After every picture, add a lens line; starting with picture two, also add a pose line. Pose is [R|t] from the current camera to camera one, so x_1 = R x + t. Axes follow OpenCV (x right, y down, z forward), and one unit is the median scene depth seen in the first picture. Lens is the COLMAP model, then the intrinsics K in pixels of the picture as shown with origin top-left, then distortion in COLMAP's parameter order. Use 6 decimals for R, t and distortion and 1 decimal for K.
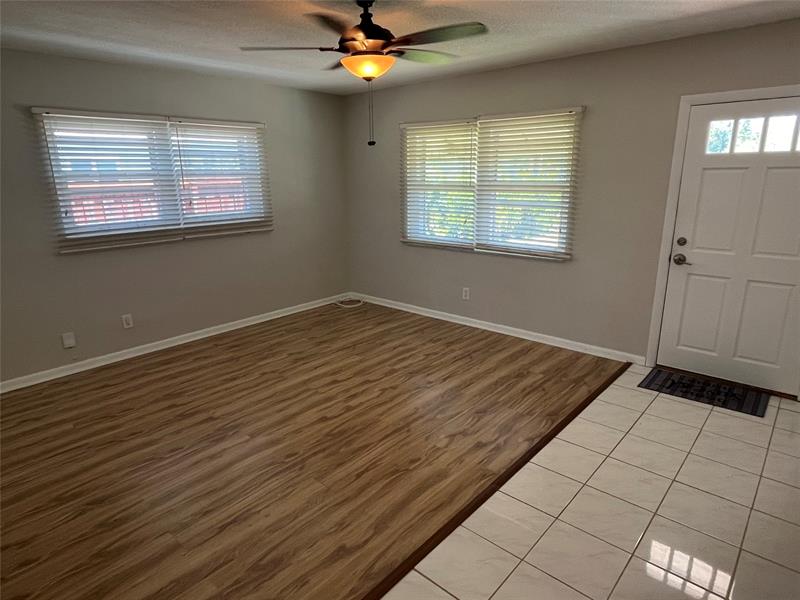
lens RADIAL K [[473.9, 0, 402.0], [0, 473.9, 302.1], [0, 0, 1]] dist [0.005279, 0.000442]
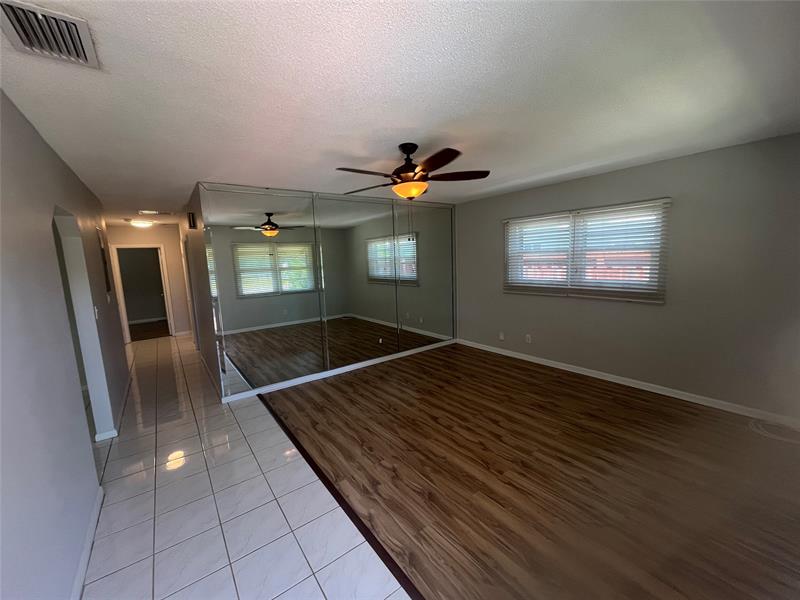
lens RADIAL K [[323.9, 0, 396.7], [0, 323.9, 299.8], [0, 0, 1]] dist [0.001153, 0.000074]
pose [[-0.201712, 0.150902, -0.967750, 0.695817], [-0.216706, 0.956696, 0.194347, -0.247913], [0.955171, 0.248919, -0.160276, 0.847742]]
